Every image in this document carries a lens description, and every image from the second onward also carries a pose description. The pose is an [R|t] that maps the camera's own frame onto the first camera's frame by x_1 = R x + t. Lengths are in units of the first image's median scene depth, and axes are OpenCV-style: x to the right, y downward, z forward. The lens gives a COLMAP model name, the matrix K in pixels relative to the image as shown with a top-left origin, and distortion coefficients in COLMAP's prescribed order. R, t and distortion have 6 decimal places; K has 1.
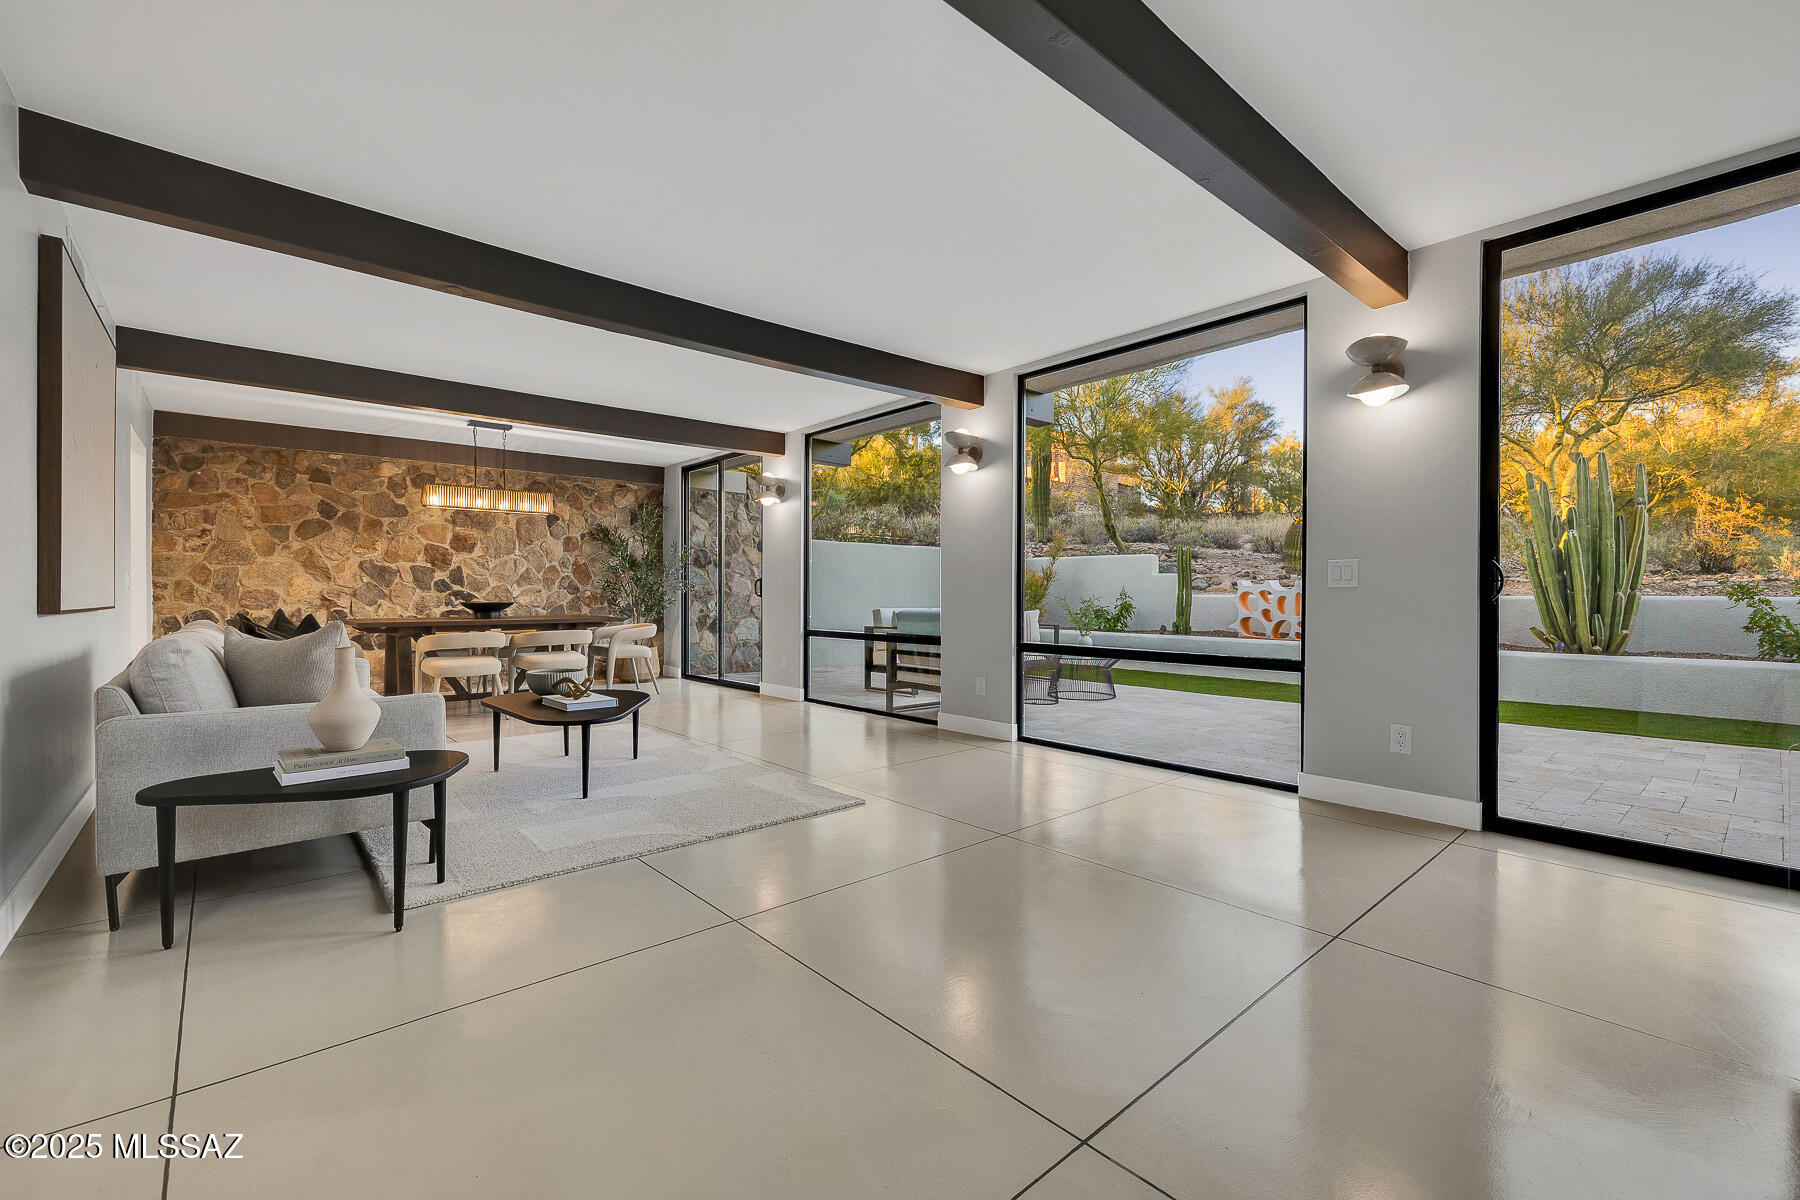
lens RADIAL K [[756.7, 0, 896.1], [0, 756.7, 596.7], [0, 0, 1]] dist [-0.001097, 0.000295]
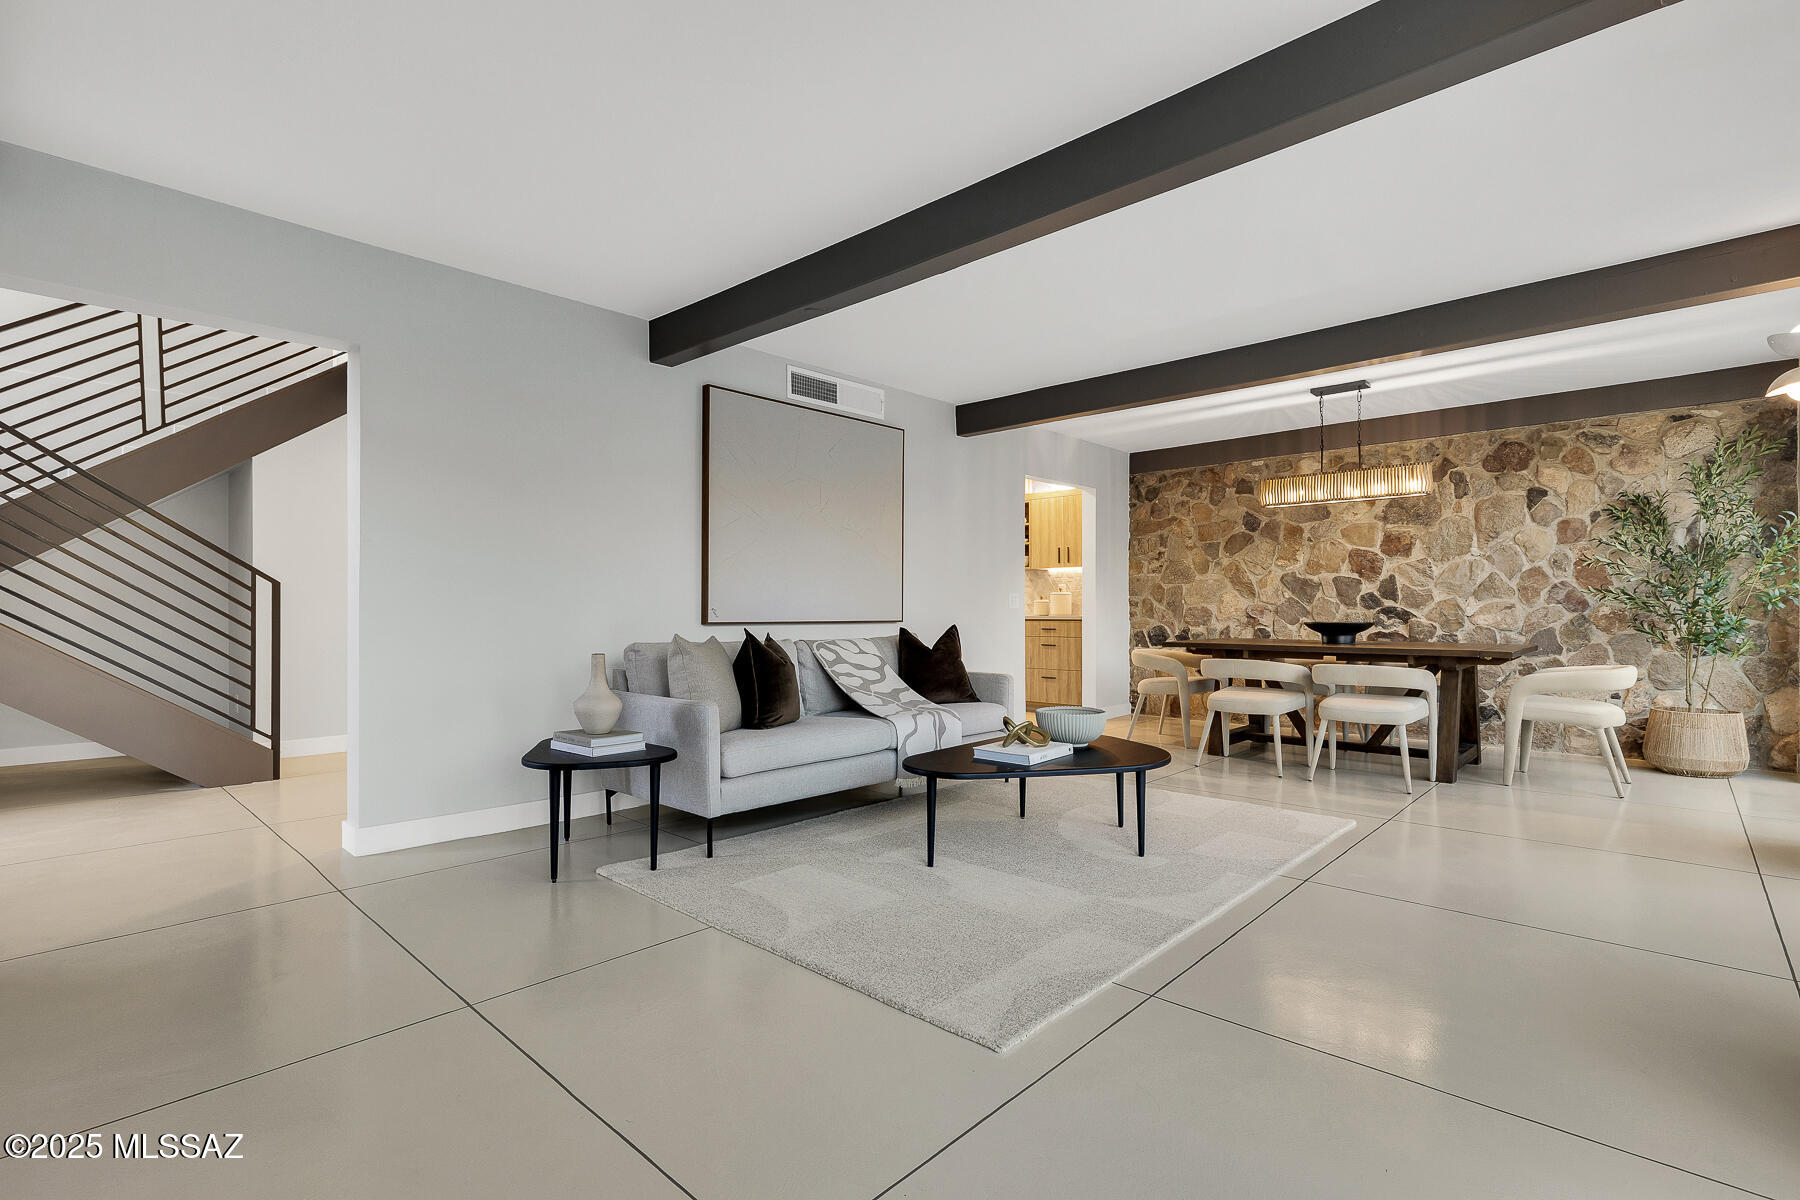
lens RADIAL K [[848.2, 0, 902.9], [0, 848.2, 607.0], [0, 0, 1]] dist [-0.001922, 0.000592]
pose [[0.095643, -0.004075, -0.995407, 0.253216], [-0.003868, 0.999983, -0.004465, -0.002294], [0.995408, 0.004277, 0.095625, 0.464818]]
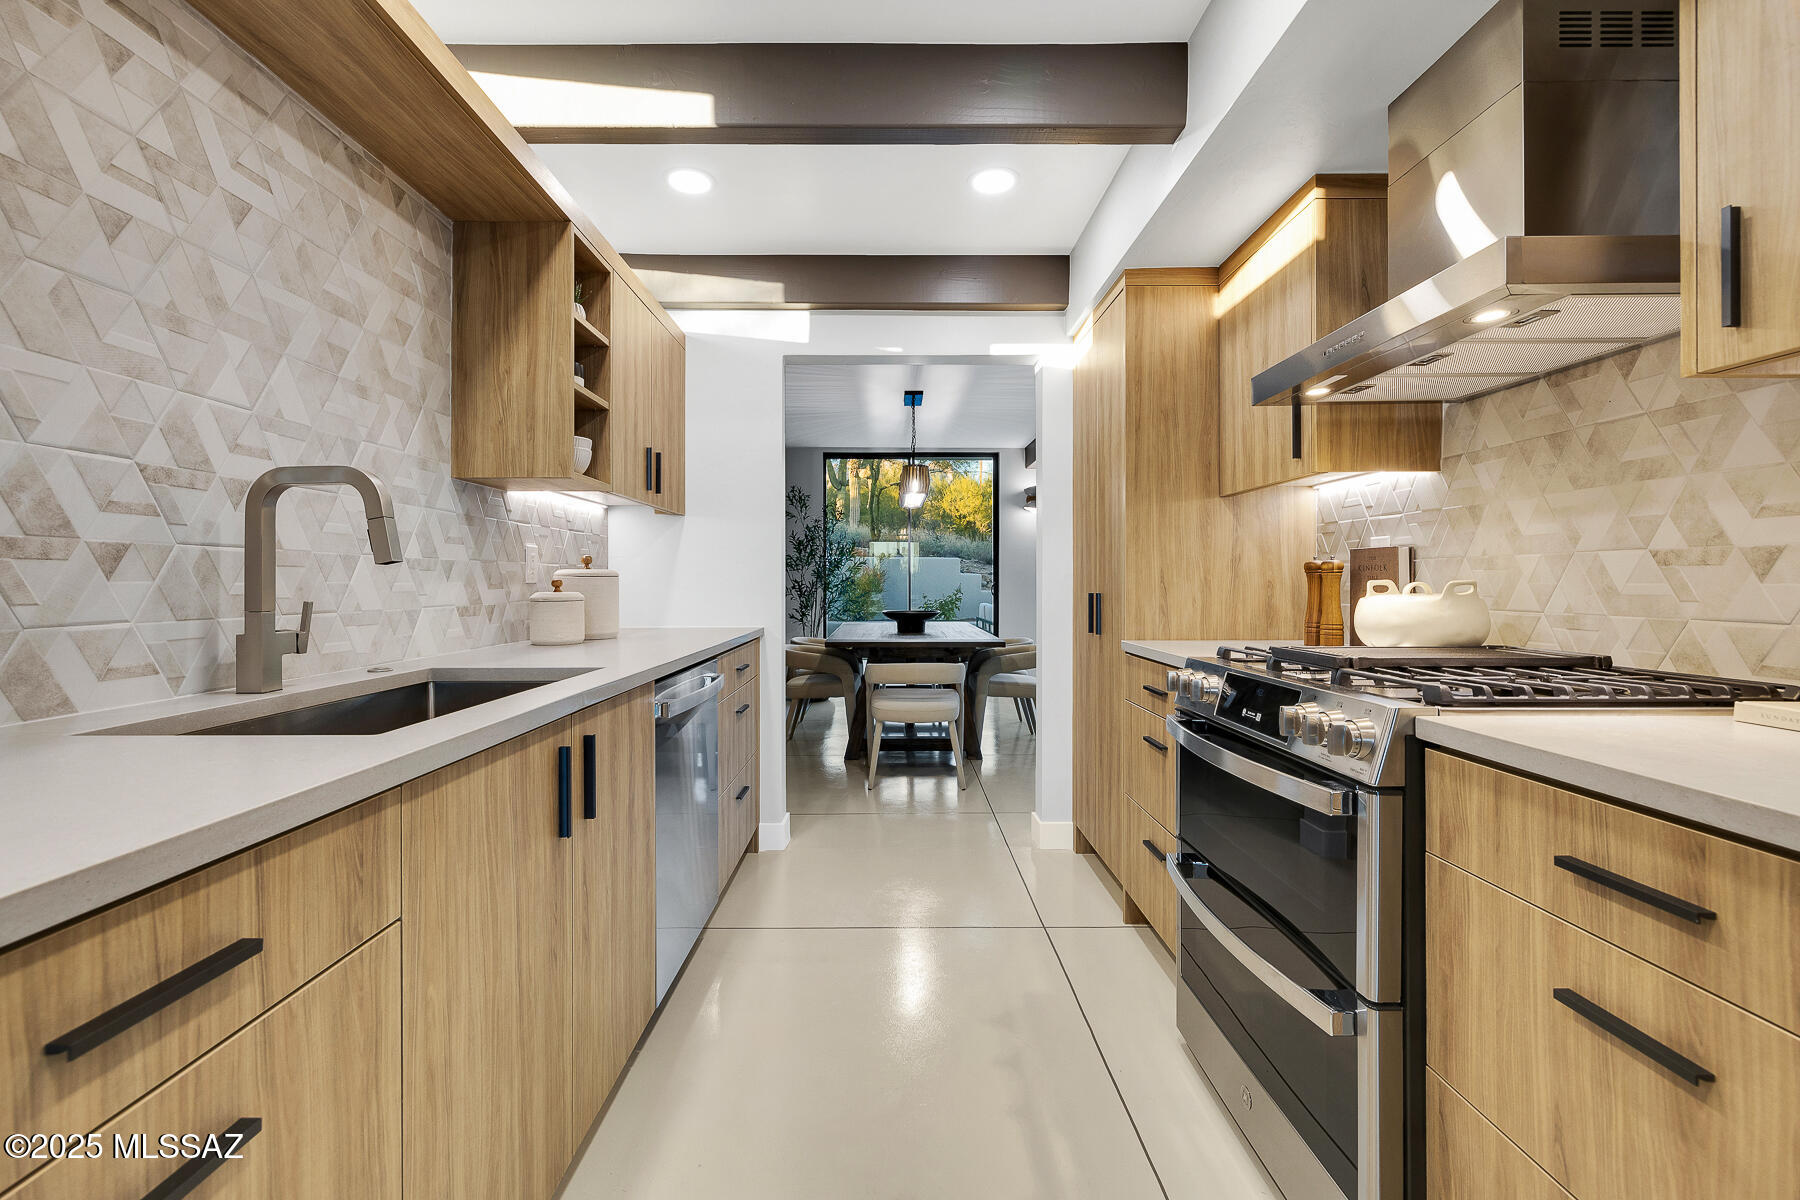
lens RADIAL K [[756.7, 0, 891.5], [0, 756.7, 580.5], [0, 0, 1]] dist [-0.001097, 0.000295]
pose [[0.658449, -0.003186, 0.752618, -1.088067], [0.007873, 0.999965, -0.002655, -0.021571], [-0.752584, 0.007673, 0.658452, 0.462483]]
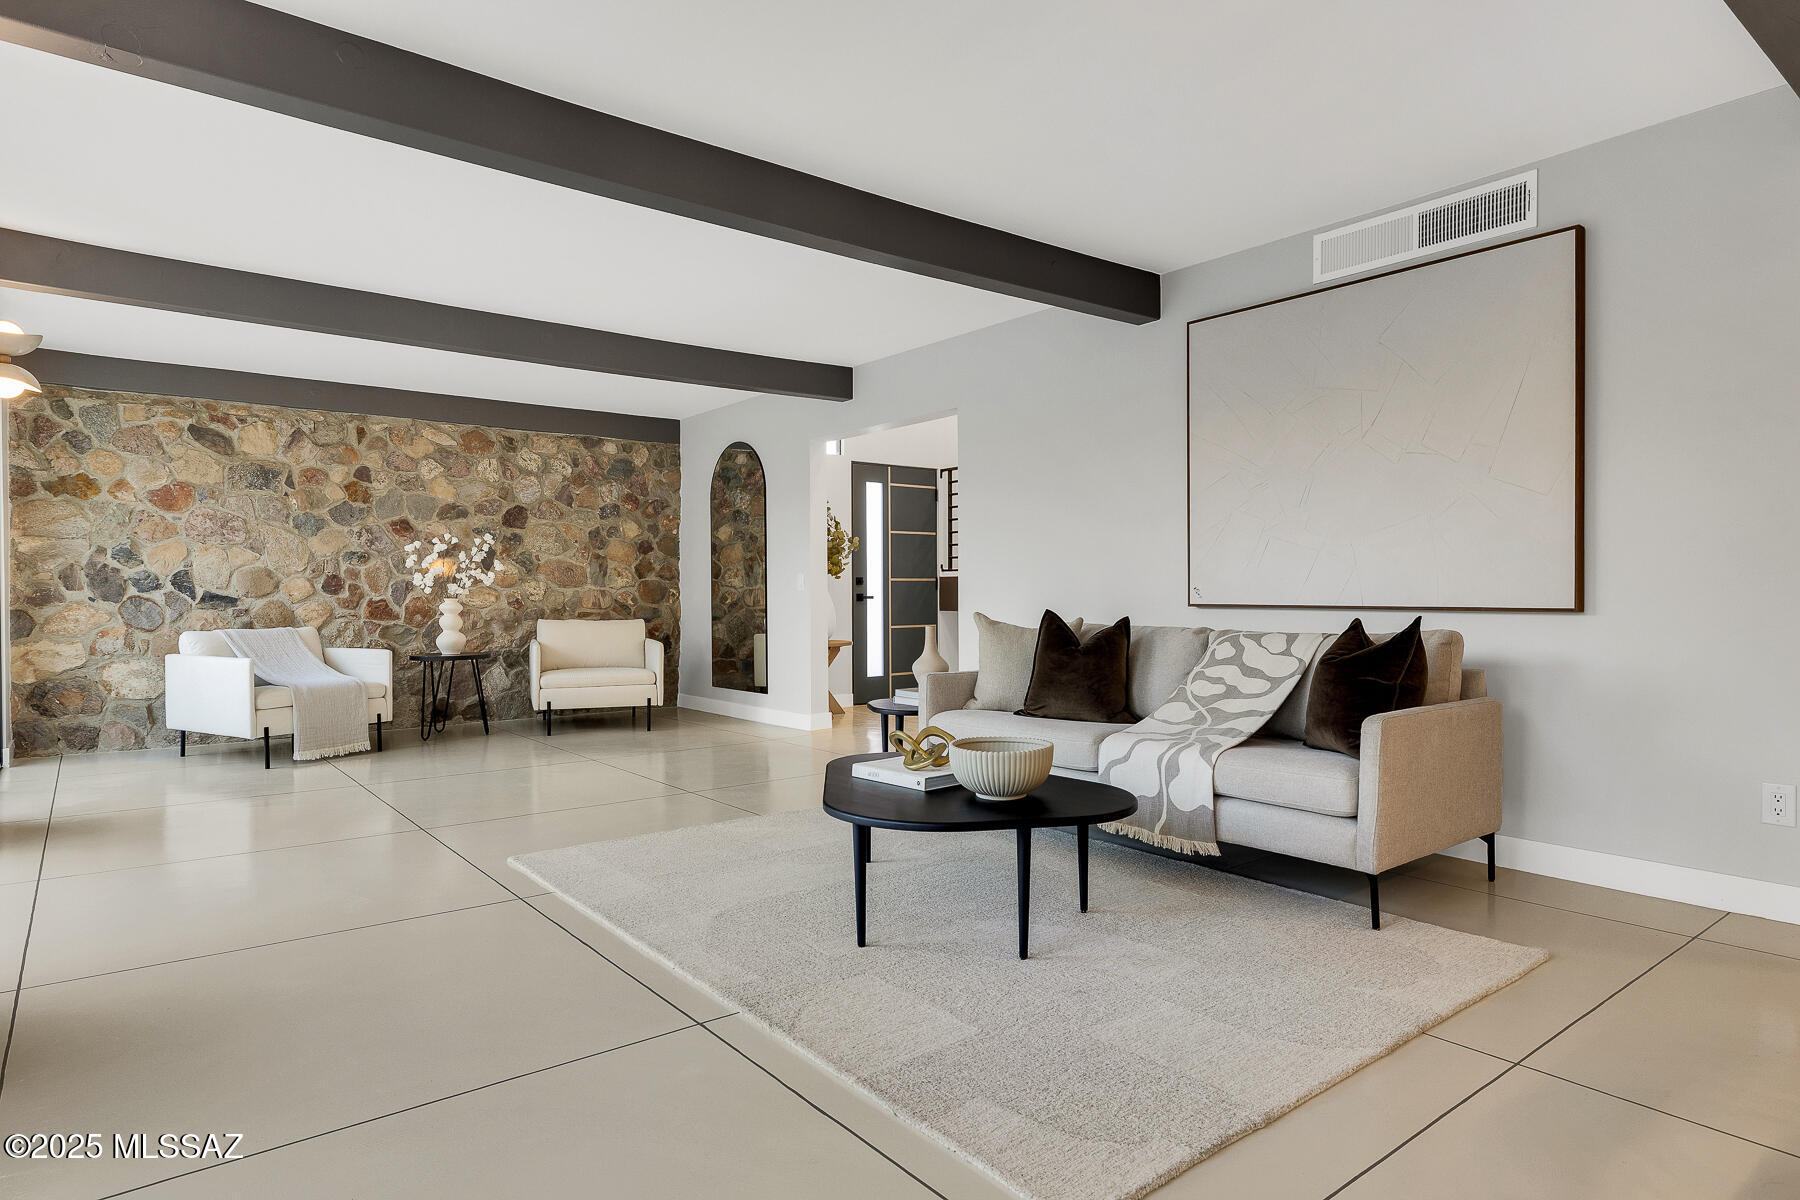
lens RADIAL K [[1001.1, 0, 905.7], [0, 1001.1, 611.5], [0, 0, 1]] dist [0.001069, -0.000472]
pose [[-0.998750, 0.000905, 0.049978, -0.246847], [0.002266, 0.999628, 0.027191, -0.005782], [-0.049934, 0.027270, -0.998380, 1.031330]]
